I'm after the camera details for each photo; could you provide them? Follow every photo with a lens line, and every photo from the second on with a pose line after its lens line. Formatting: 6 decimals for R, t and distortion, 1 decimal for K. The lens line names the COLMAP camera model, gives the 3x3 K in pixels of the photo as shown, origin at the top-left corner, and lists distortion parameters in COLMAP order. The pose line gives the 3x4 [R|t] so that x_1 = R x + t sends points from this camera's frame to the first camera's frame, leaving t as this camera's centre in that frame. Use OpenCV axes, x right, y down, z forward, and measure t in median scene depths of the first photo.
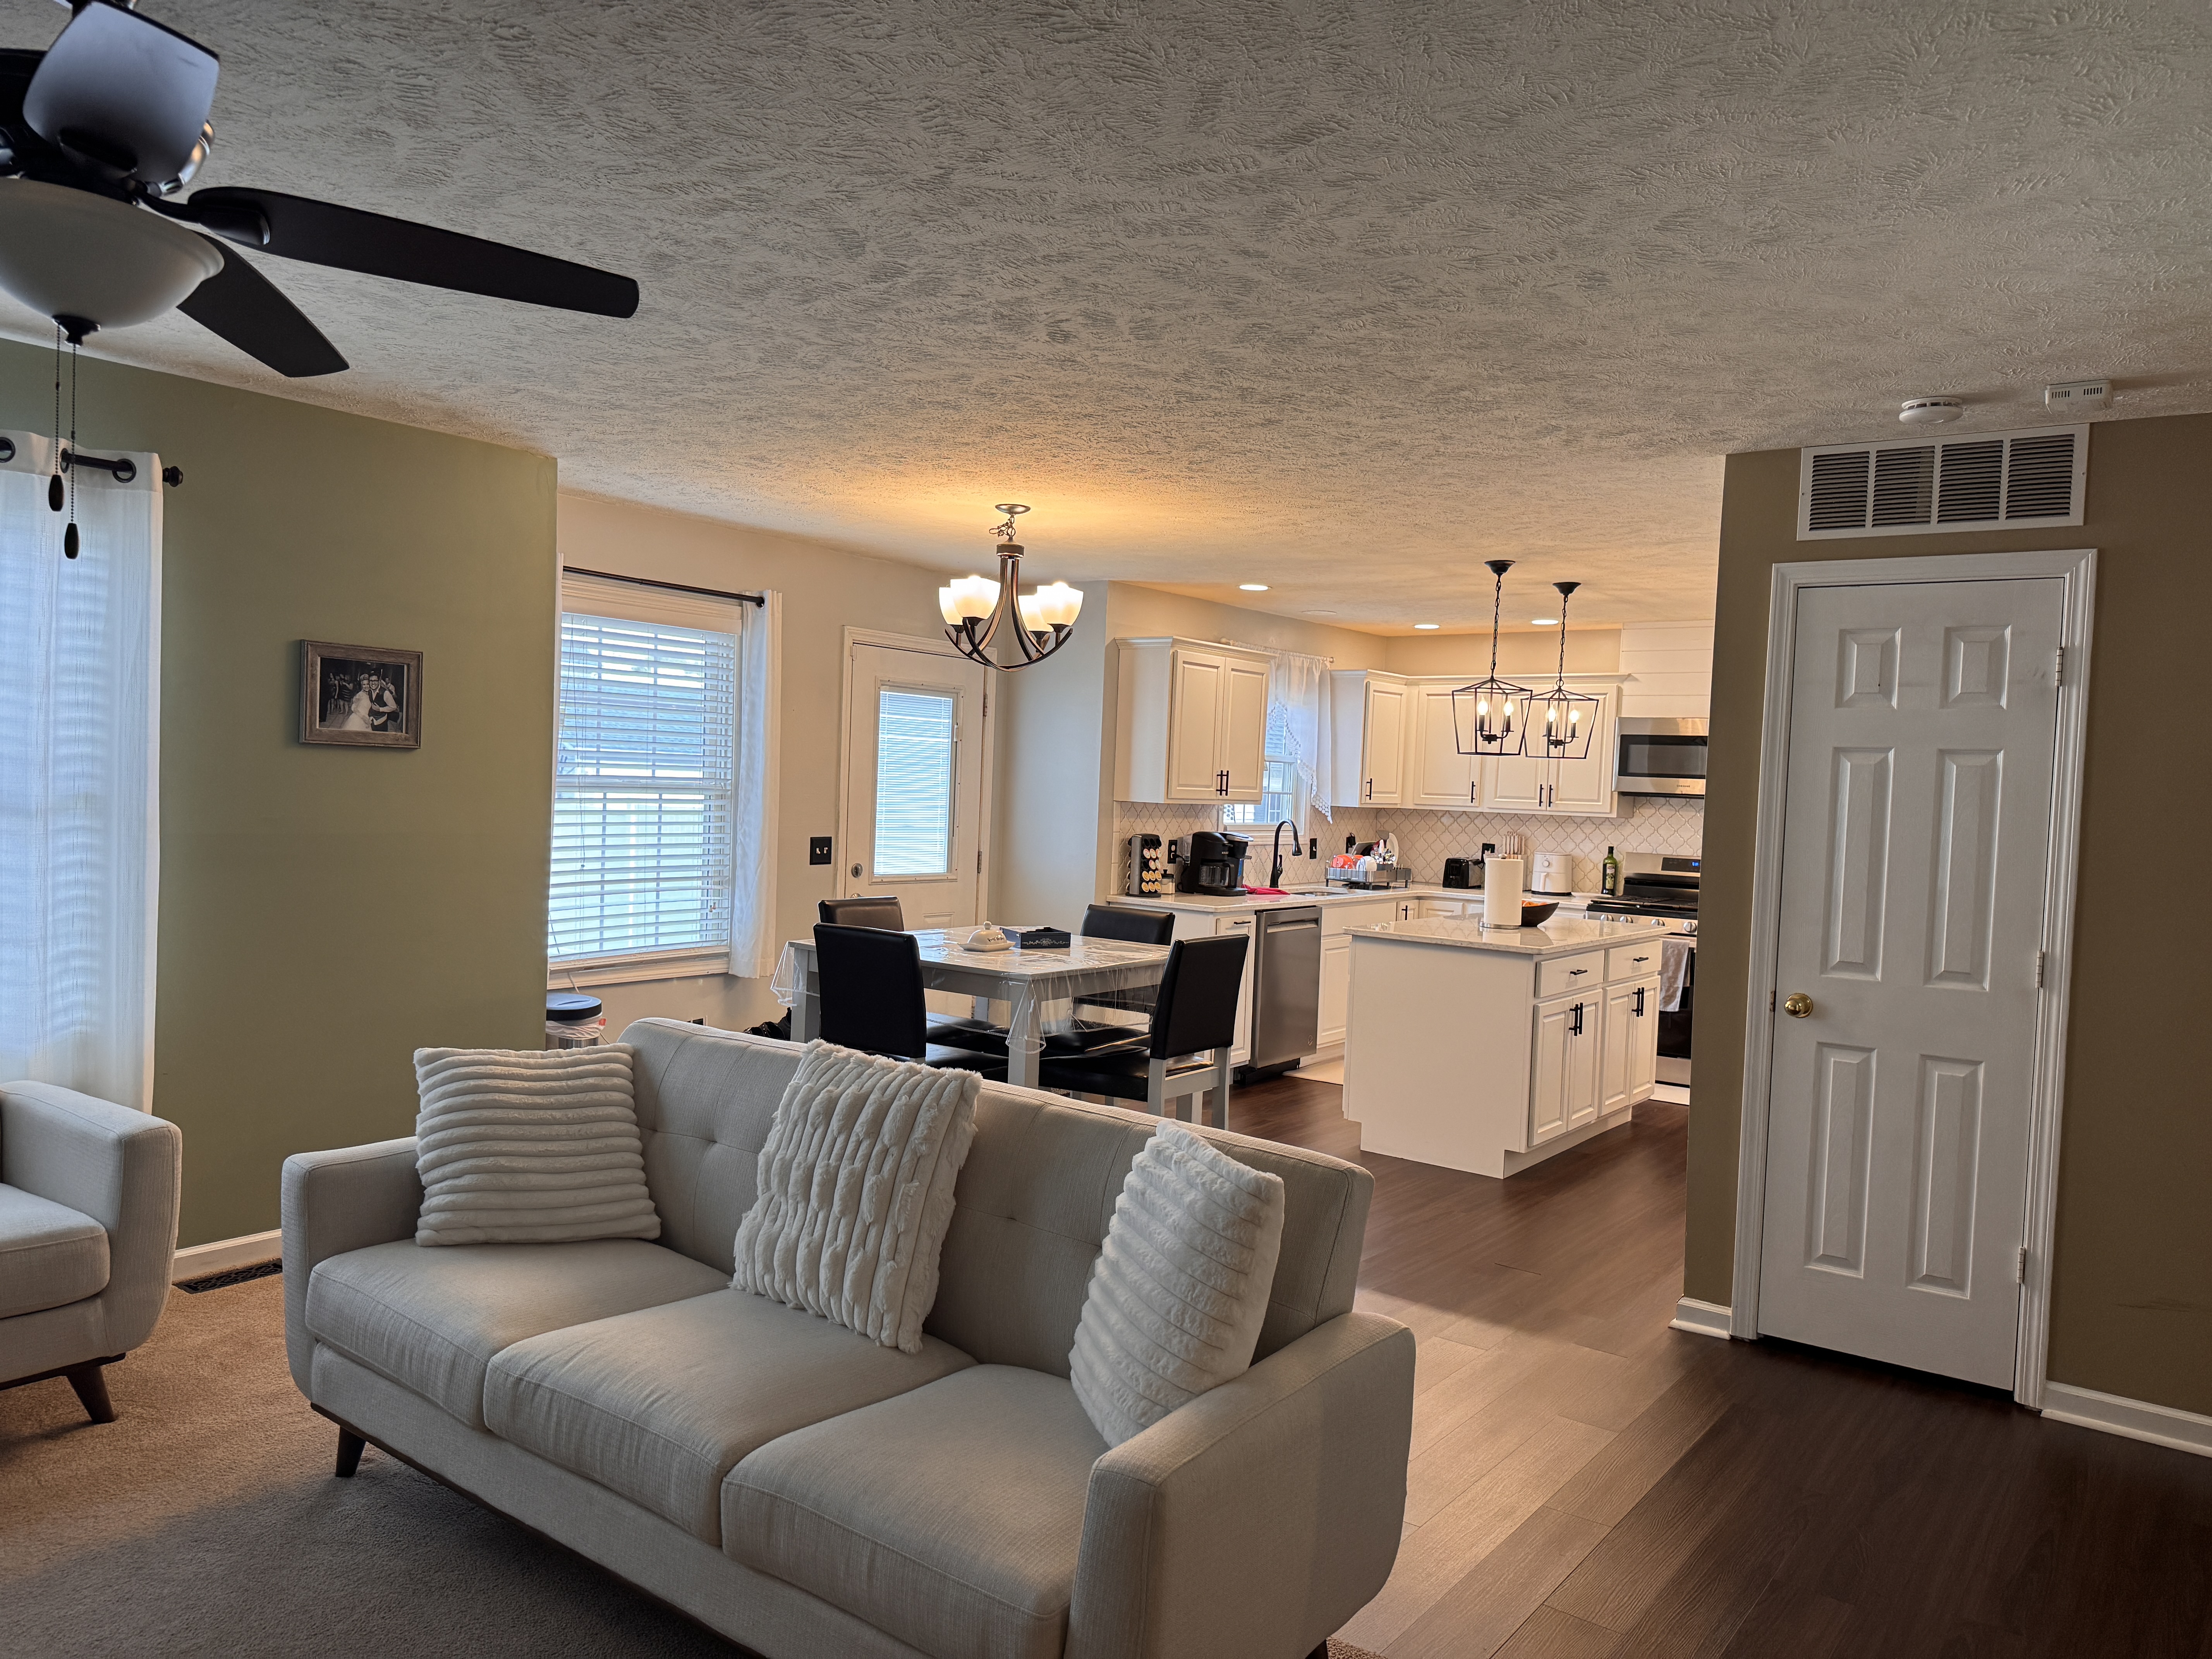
lens RADIAL K [[1570.5, 0, 1042.6], [0, 1570.5, 841.8], [0, 0, 1]] dist [0.059943, -0.059862]
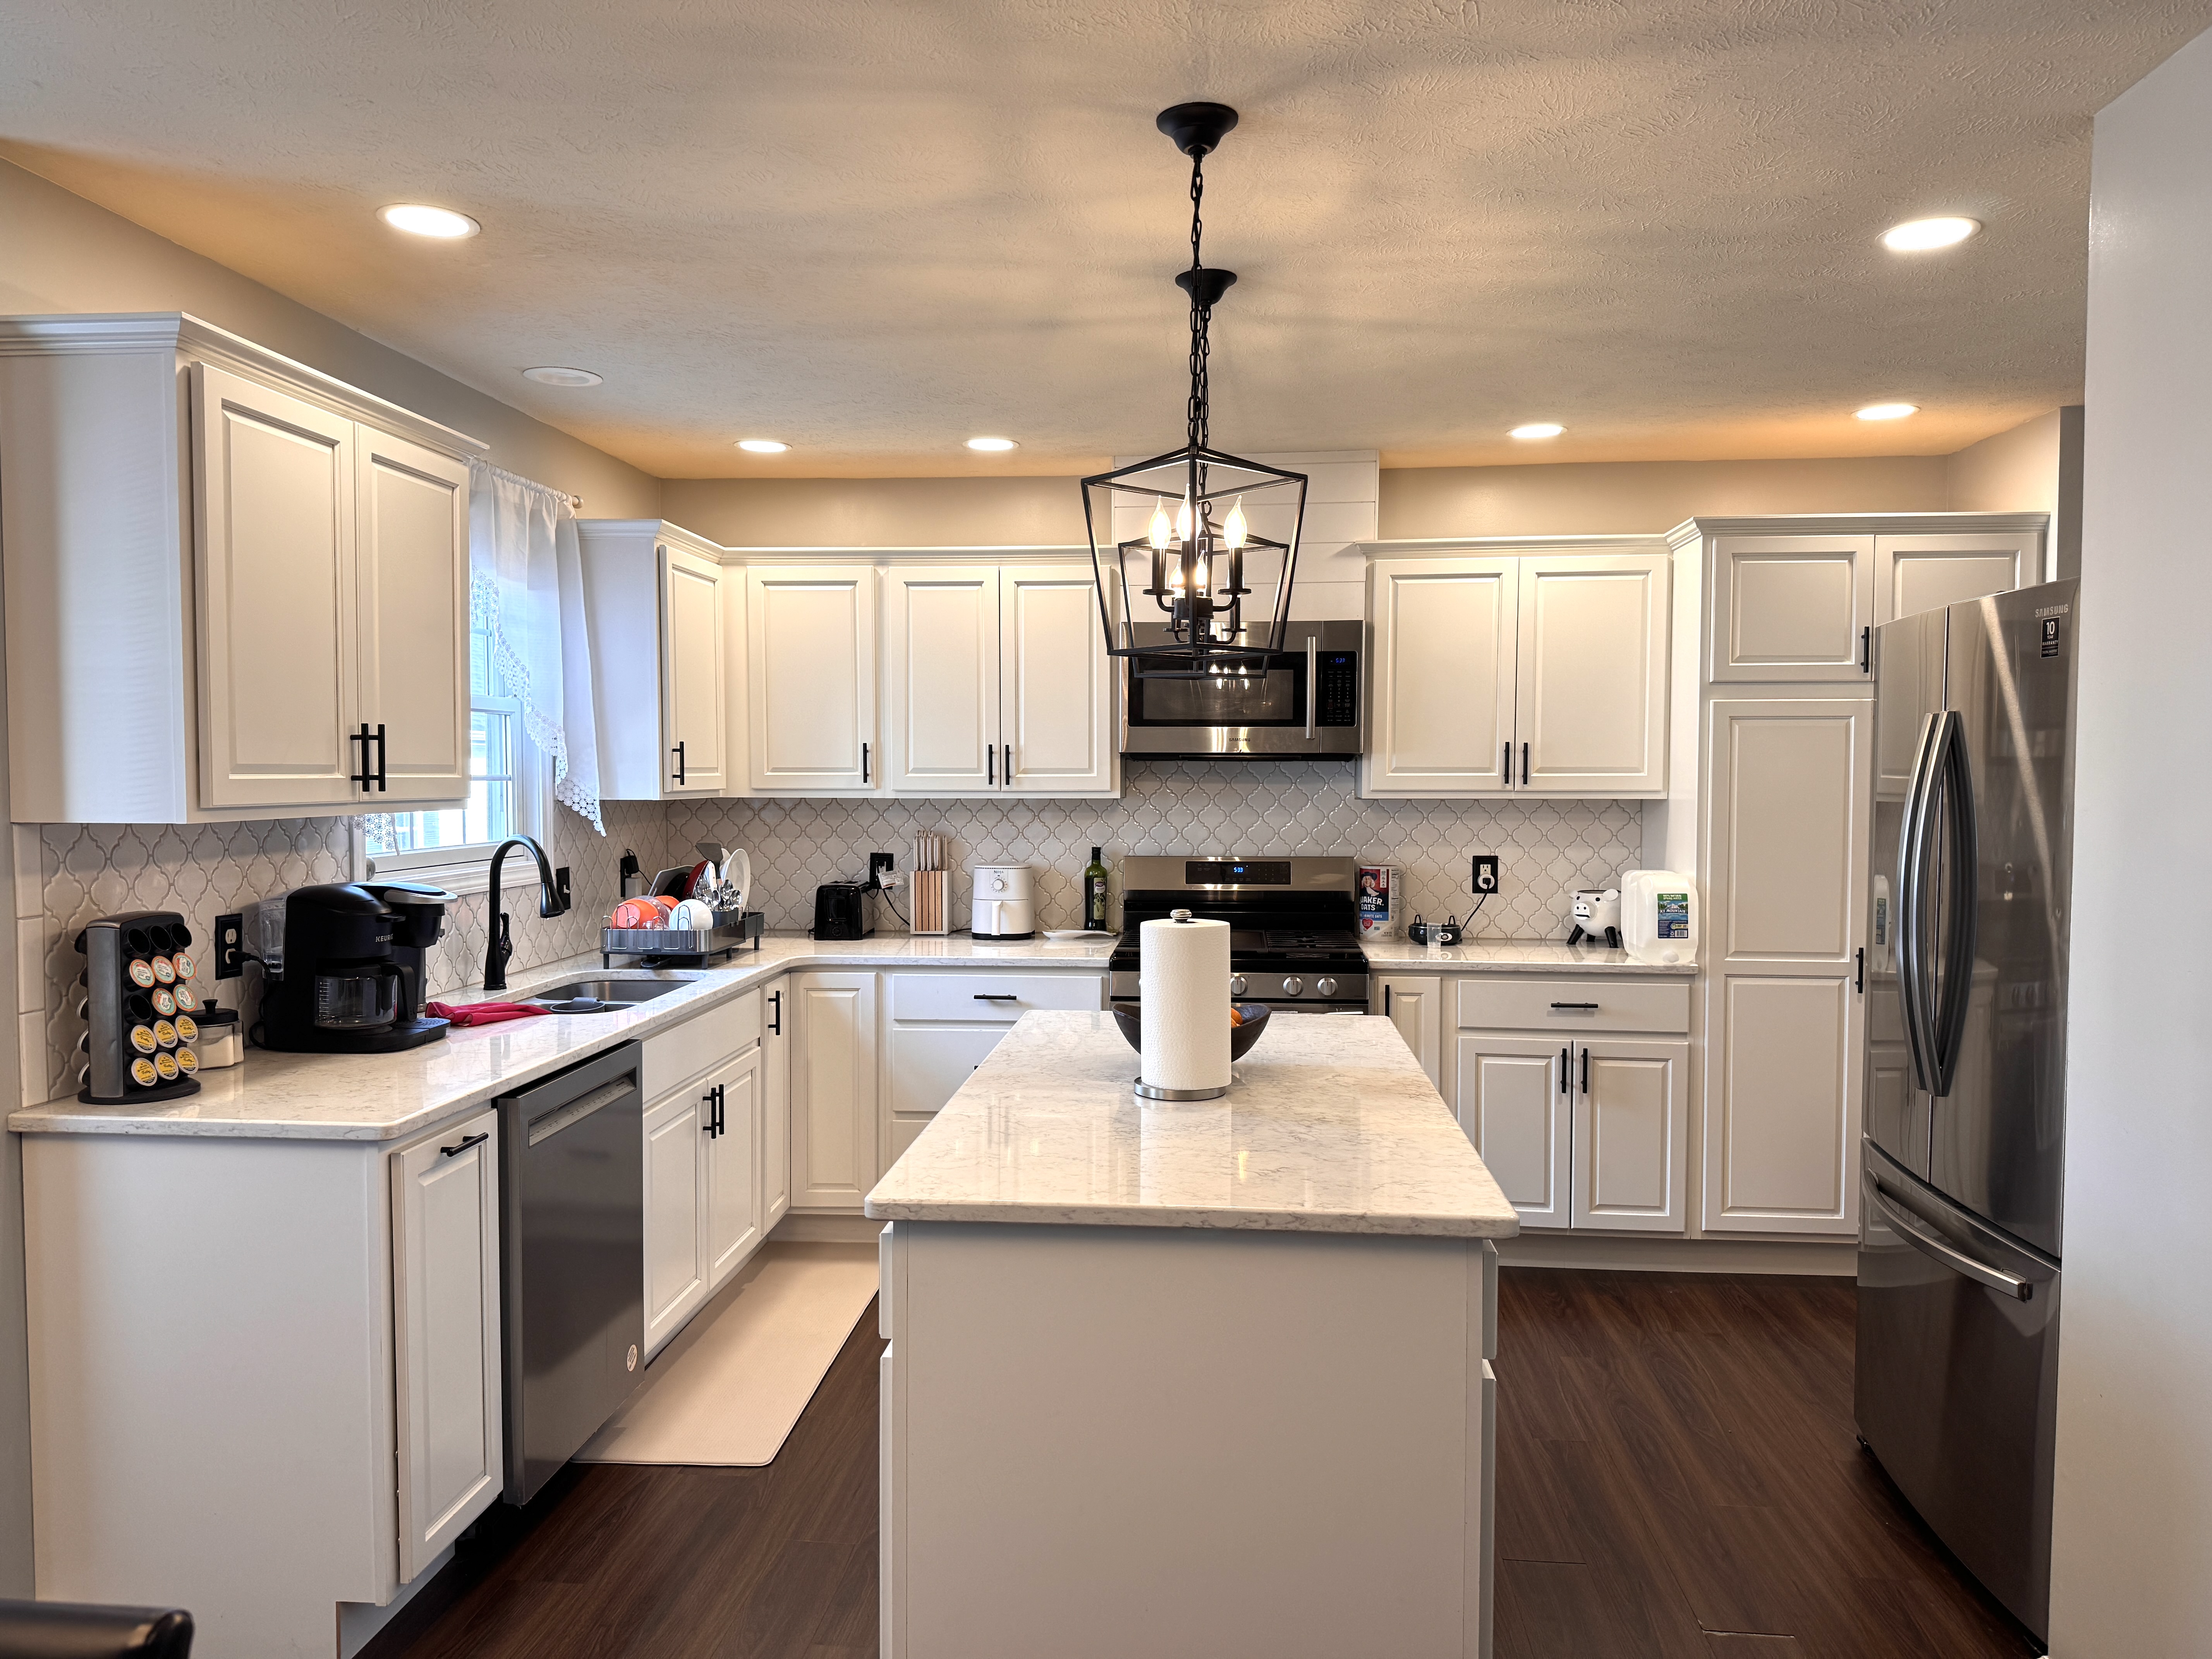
lens RADIAL K [[1540.7, 0, 1093.6], [0, 1540.7, 839.3], [0, 0, 1]] dist [0.110412, -0.165664]
pose [[0.836768, -0.062325, 0.543999, 0.049580], [0.053831, 0.998052, 0.031543, -0.018579], [-0.544905, 0.002890, 0.838493, 0.534621]]
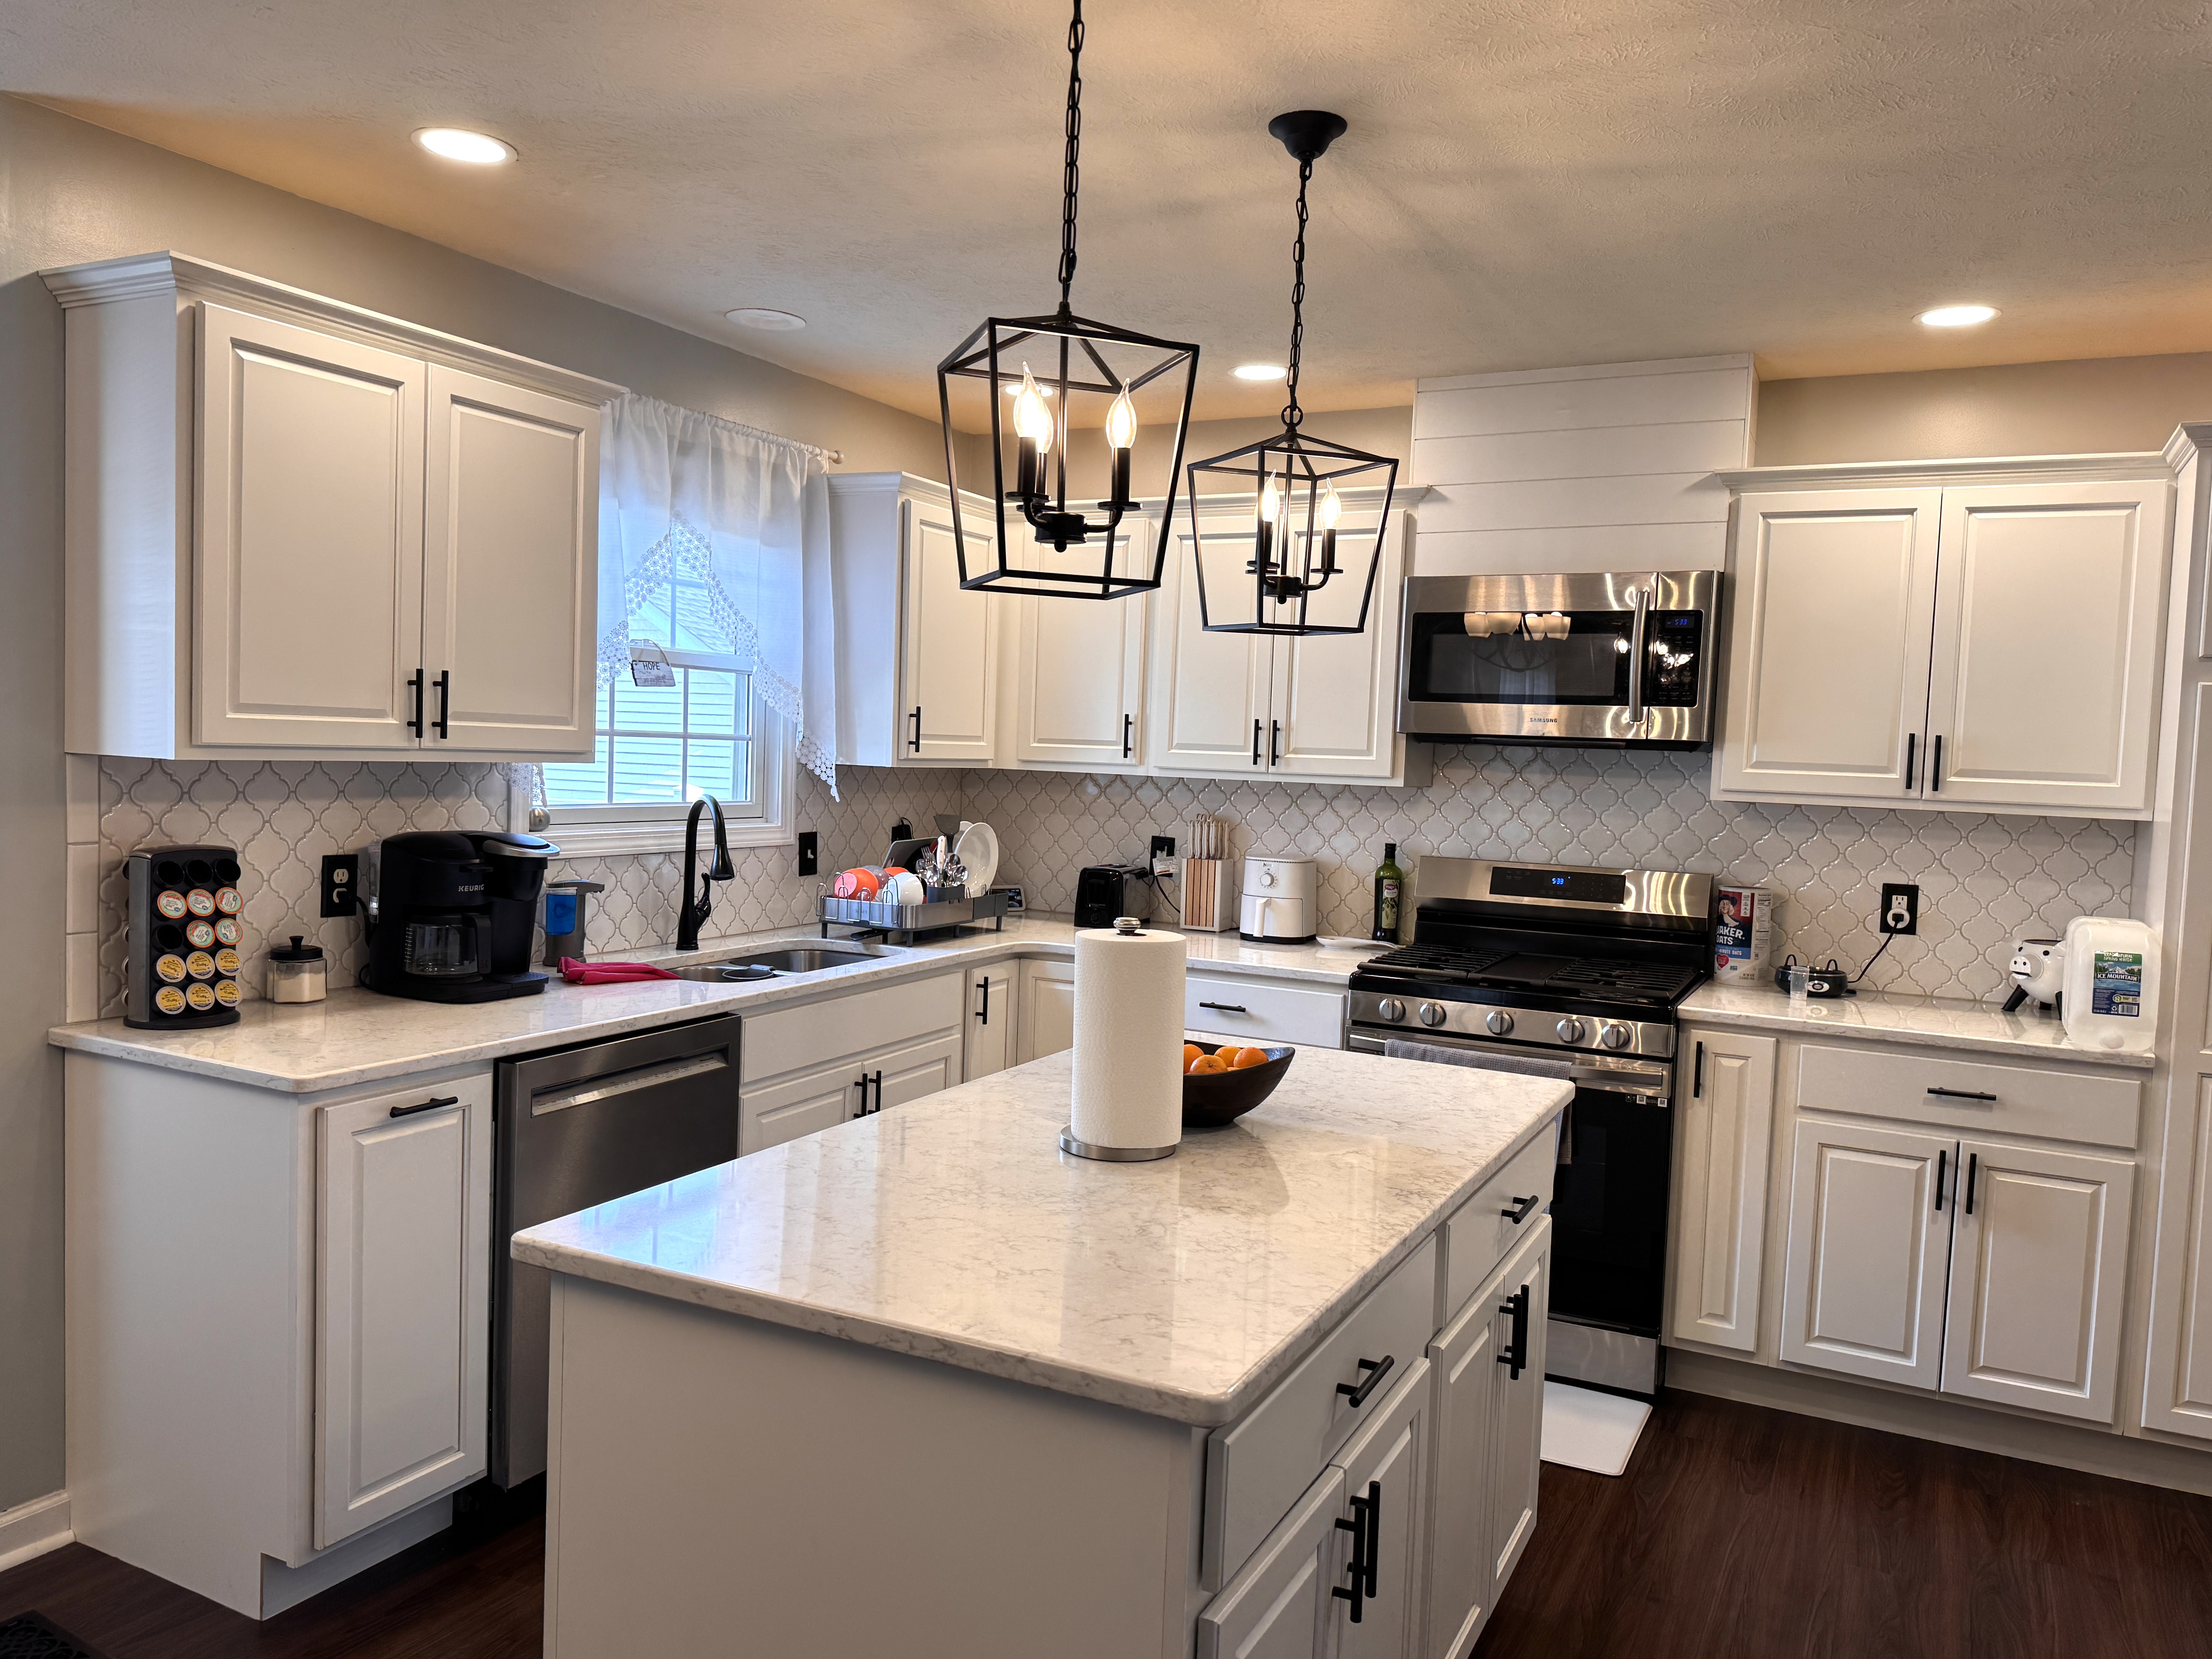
lens RADIAL K [[1581.6, 0, 1106.0], [0, 1581.6, 829.5], [0, 0, 1]] dist [0.113898, -0.179776]
pose [[0.980174, -0.012228, 0.197762, 0.176409], [0.008303, 0.999752, 0.020663, -0.013064], [-0.197966, -0.018611, 0.980032, 0.539364]]
